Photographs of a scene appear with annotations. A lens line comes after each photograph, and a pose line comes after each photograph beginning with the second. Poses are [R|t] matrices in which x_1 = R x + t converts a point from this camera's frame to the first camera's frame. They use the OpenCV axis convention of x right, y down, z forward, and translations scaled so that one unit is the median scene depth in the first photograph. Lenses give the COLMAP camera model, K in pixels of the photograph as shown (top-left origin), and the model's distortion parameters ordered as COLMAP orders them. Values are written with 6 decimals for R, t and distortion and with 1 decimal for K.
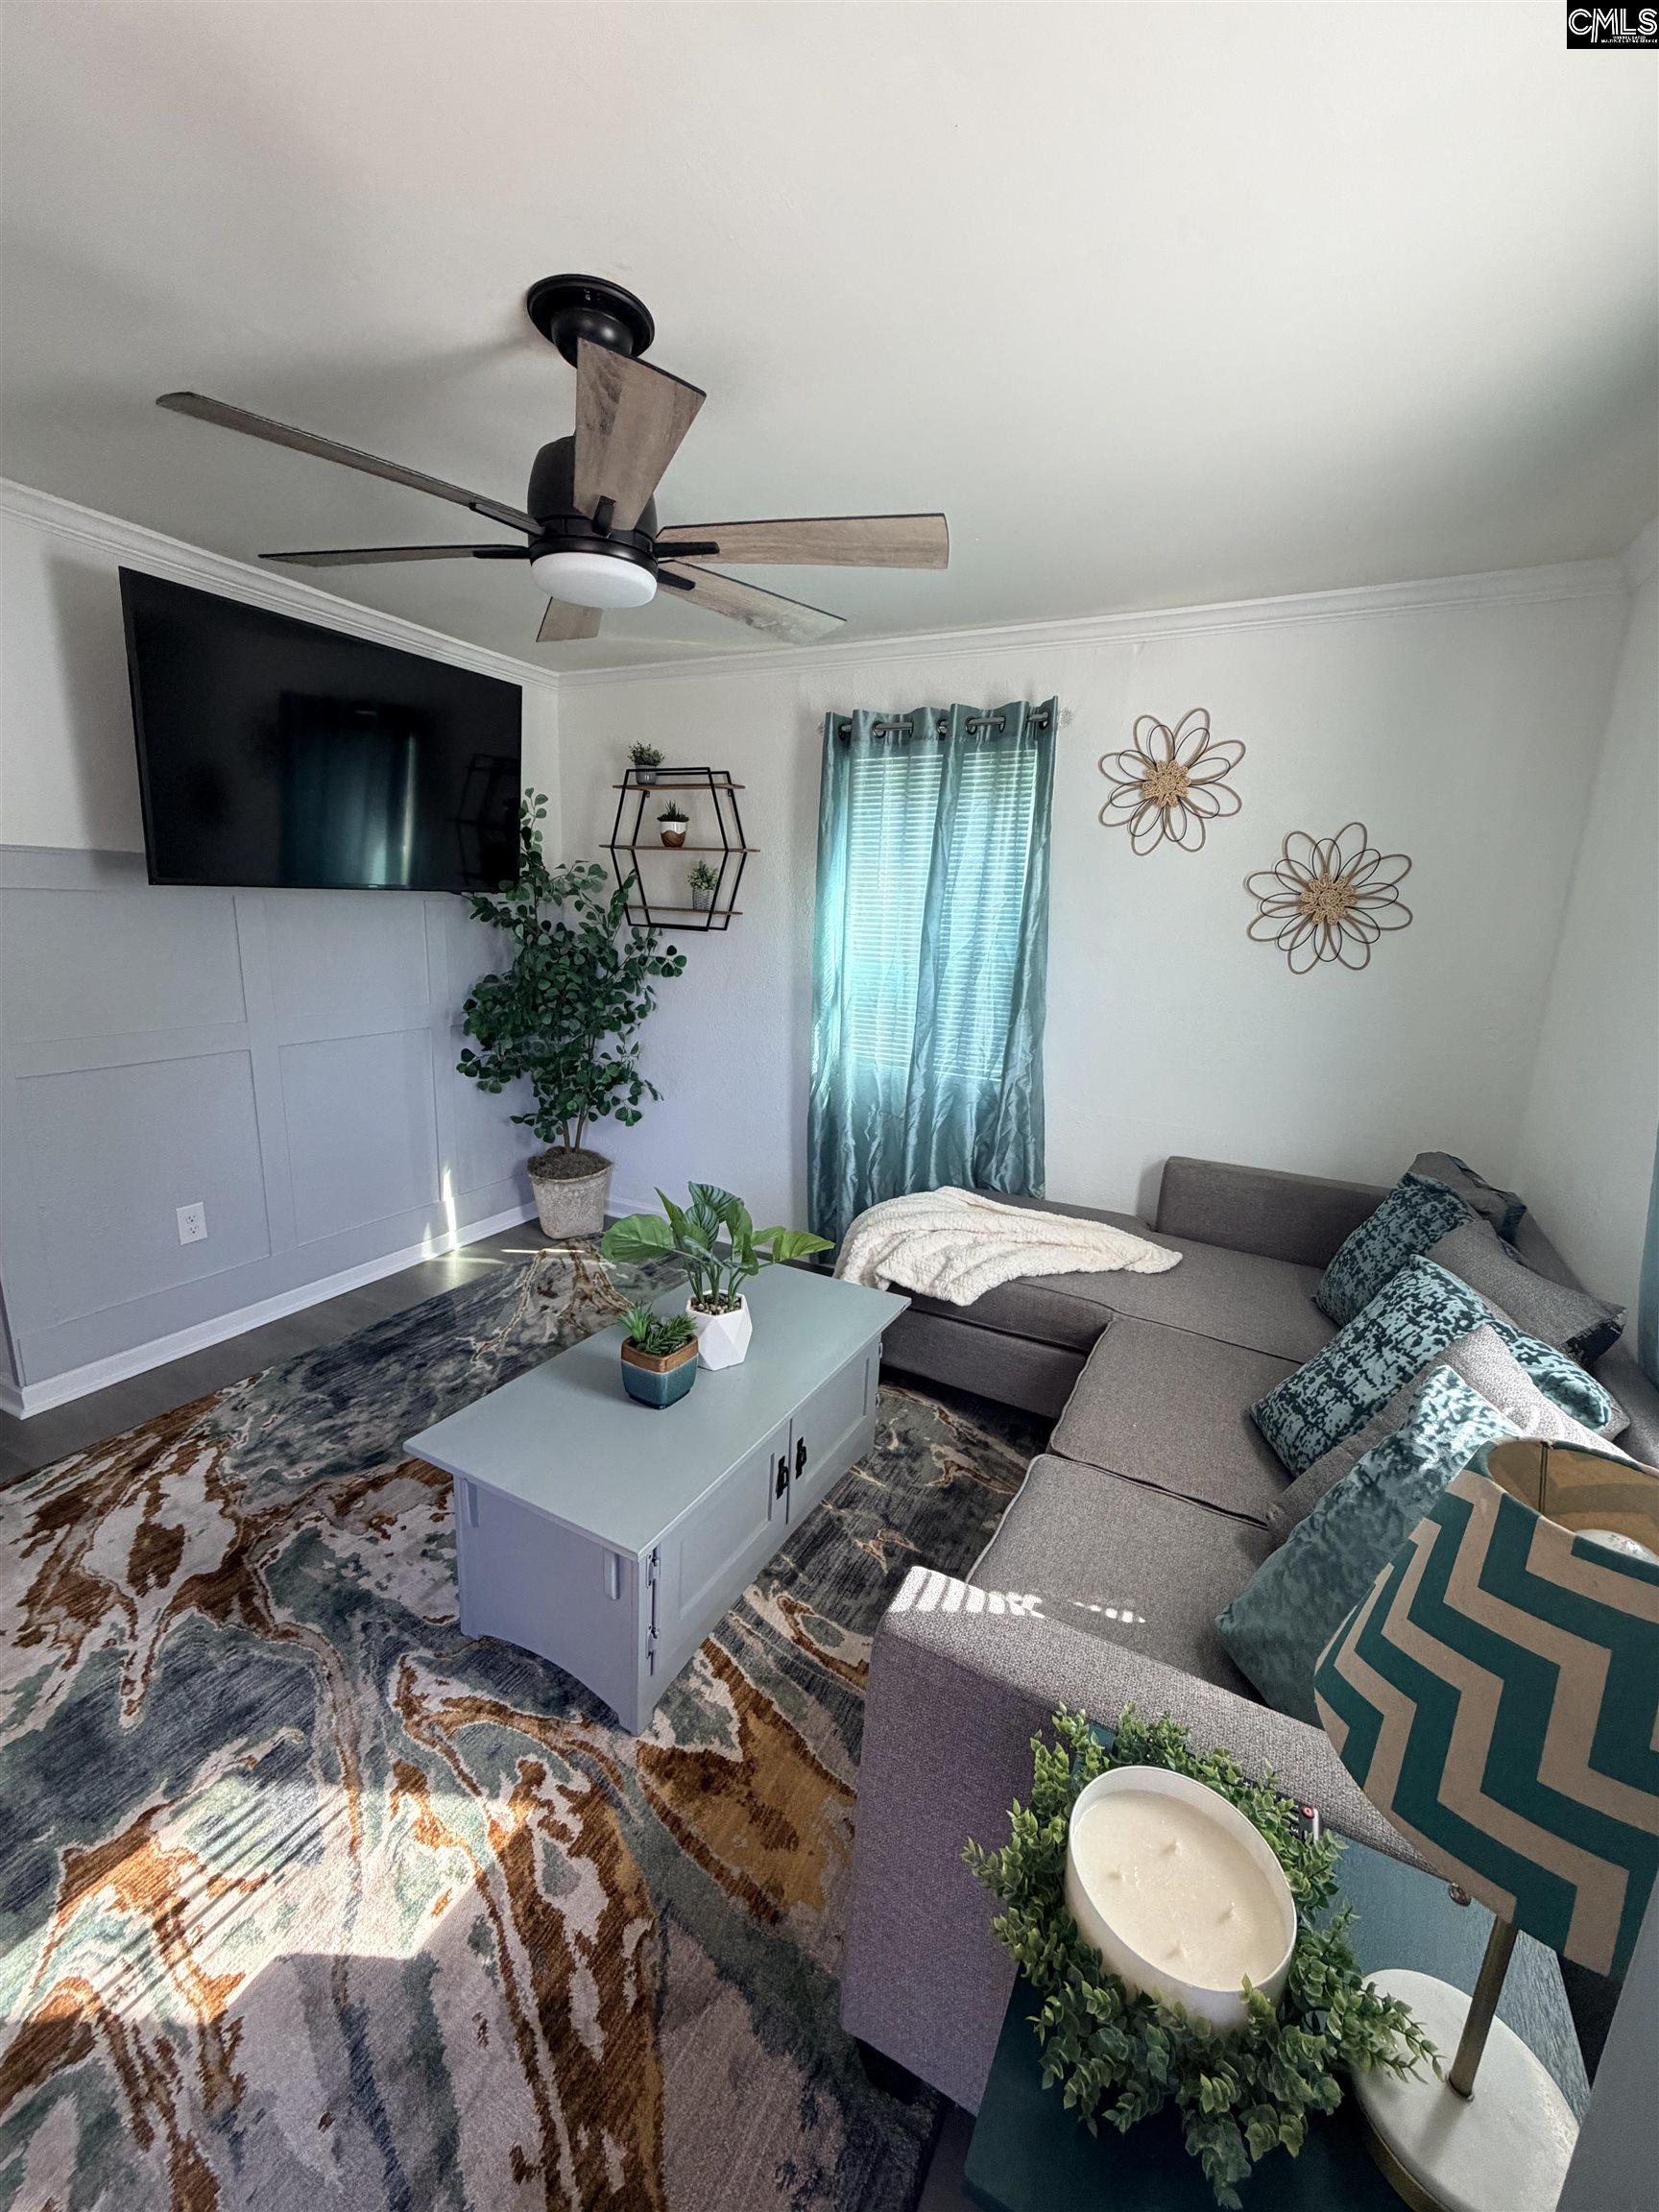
lens RADIAL K [[887.9, 0, 825.8], [0, 887.9, 1100.8], [0, 0, 1]] dist [-0.001487, 0.000865]
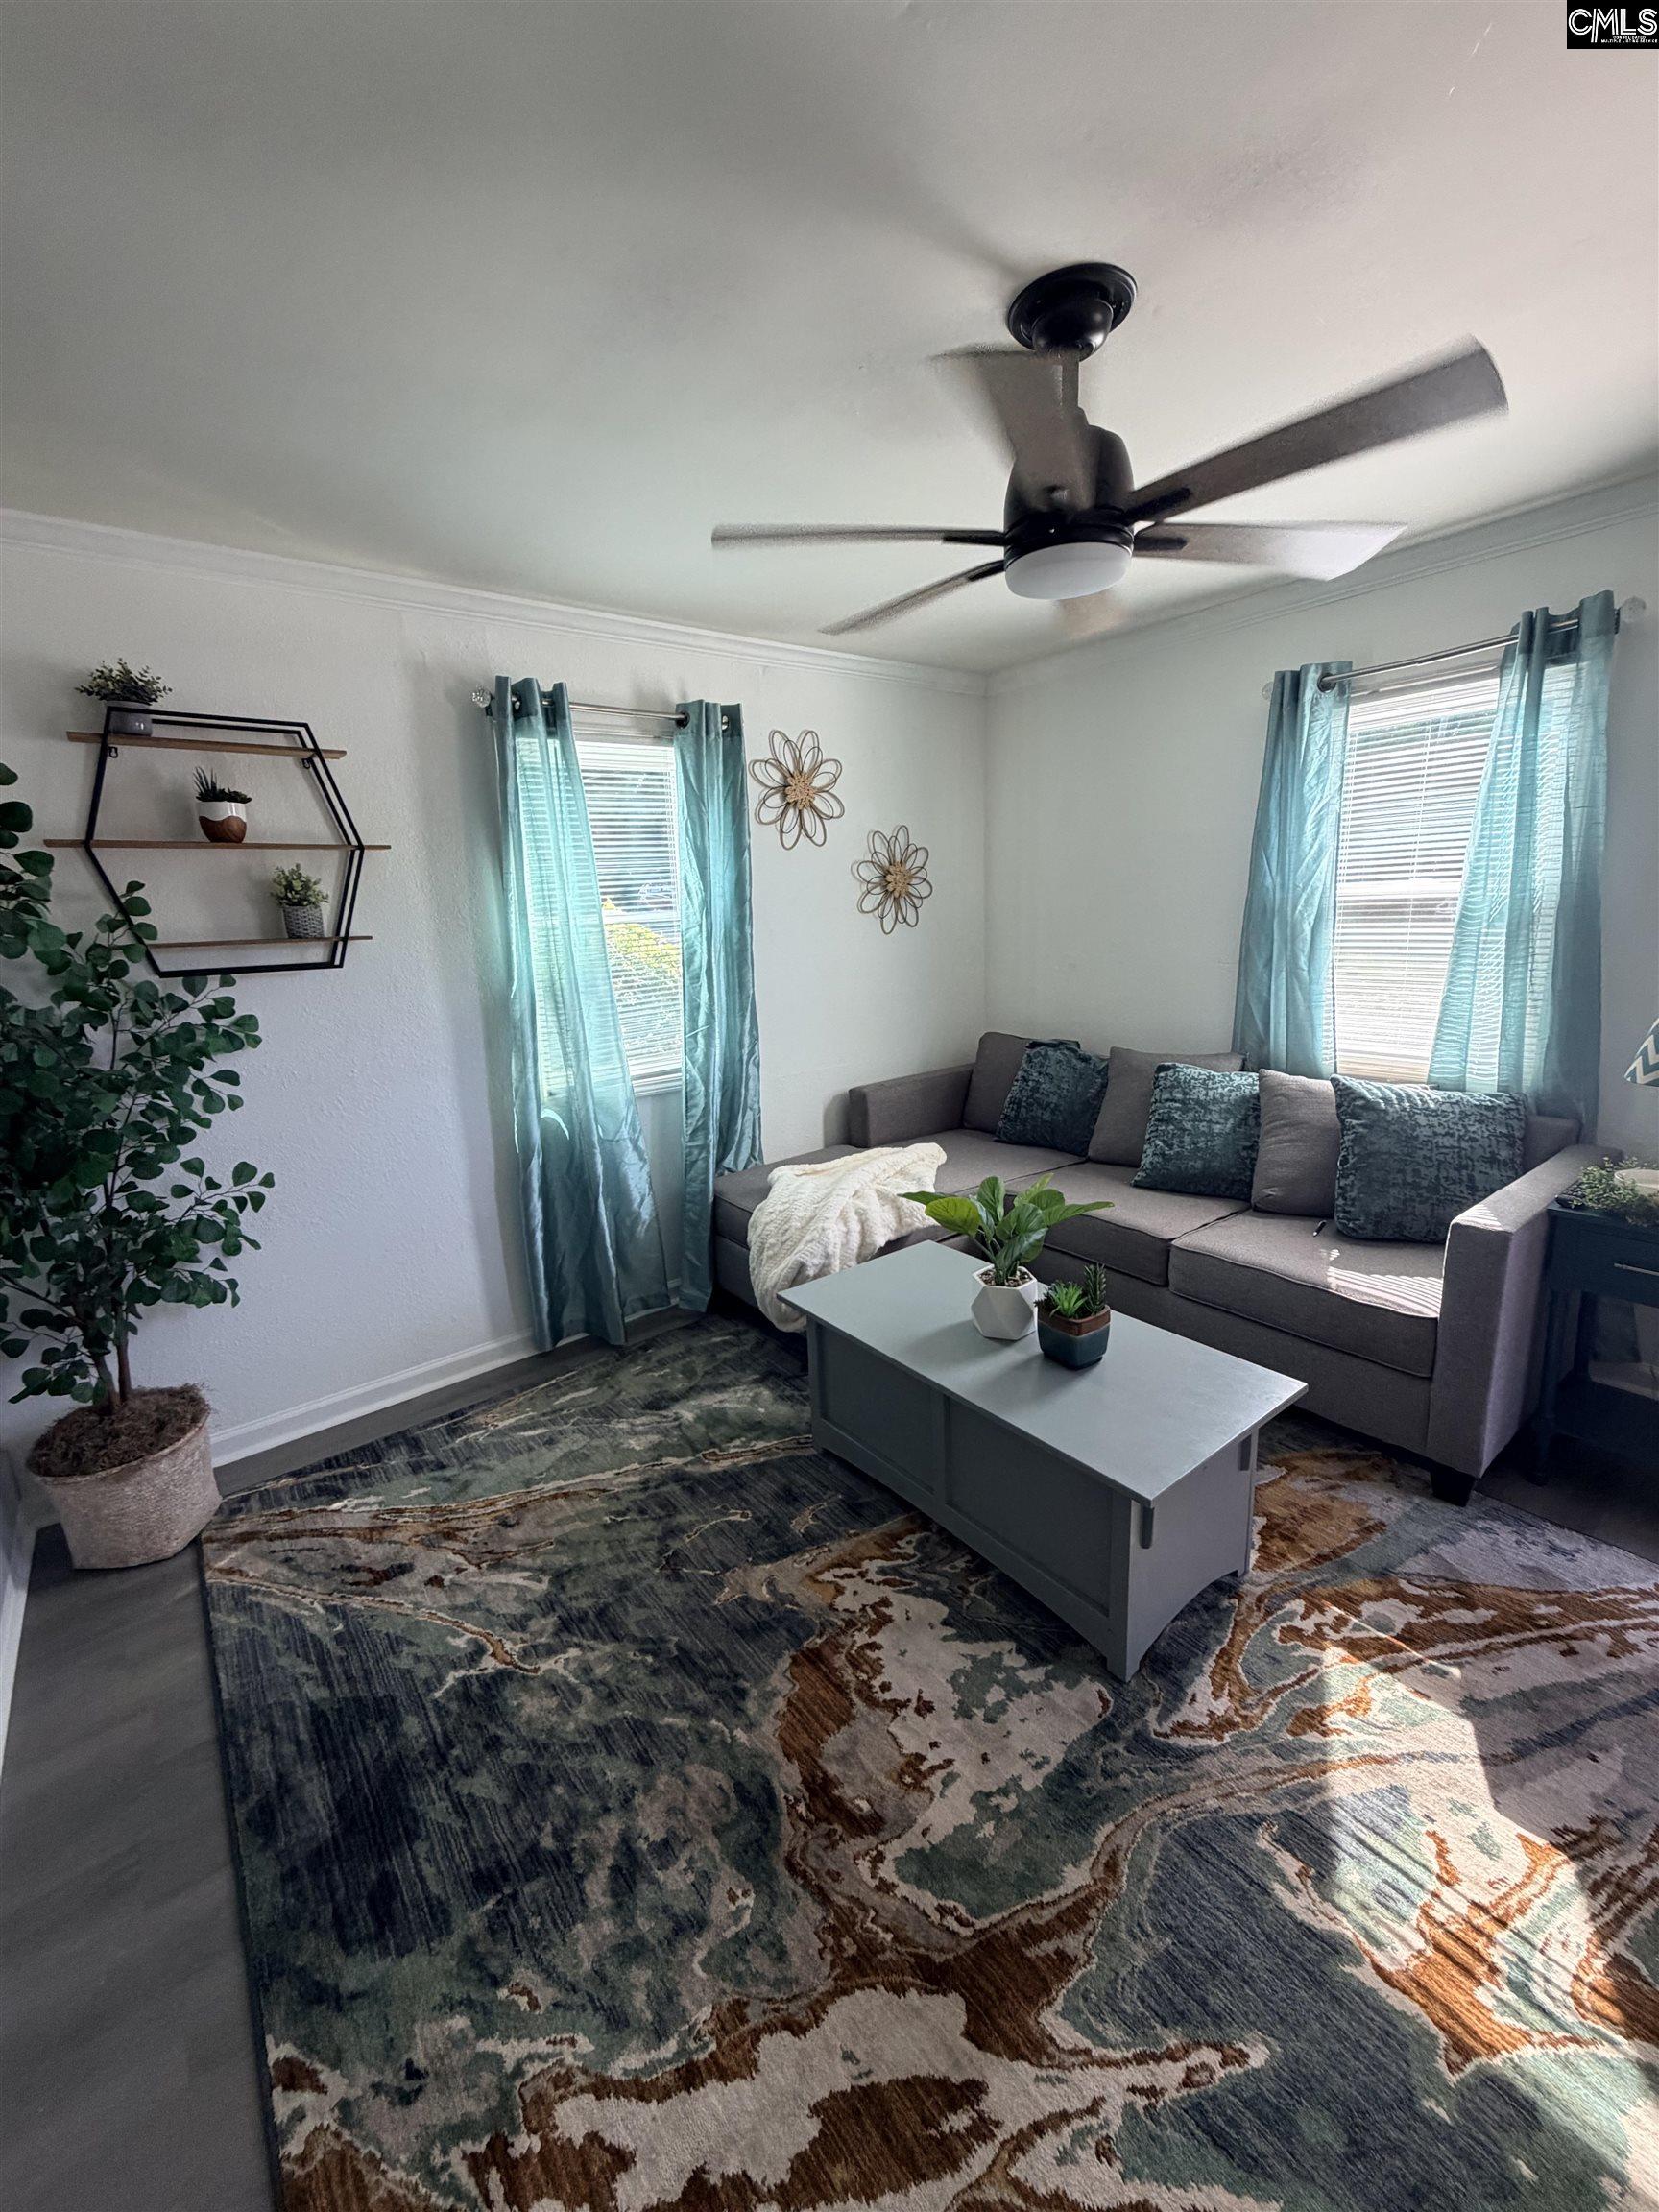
lens RADIAL K [[887.9, 0, 827.3], [0, 887.9, 1106.2], [0, 0, 1]] dist [-0.001487, 0.000865]
pose [[0.403988, -0.259726, 0.877118, -1.285853], [0.253926, 0.953004, 0.165242, -0.228589], [-0.878815, 0.155967, 0.450953, 0.815289]]
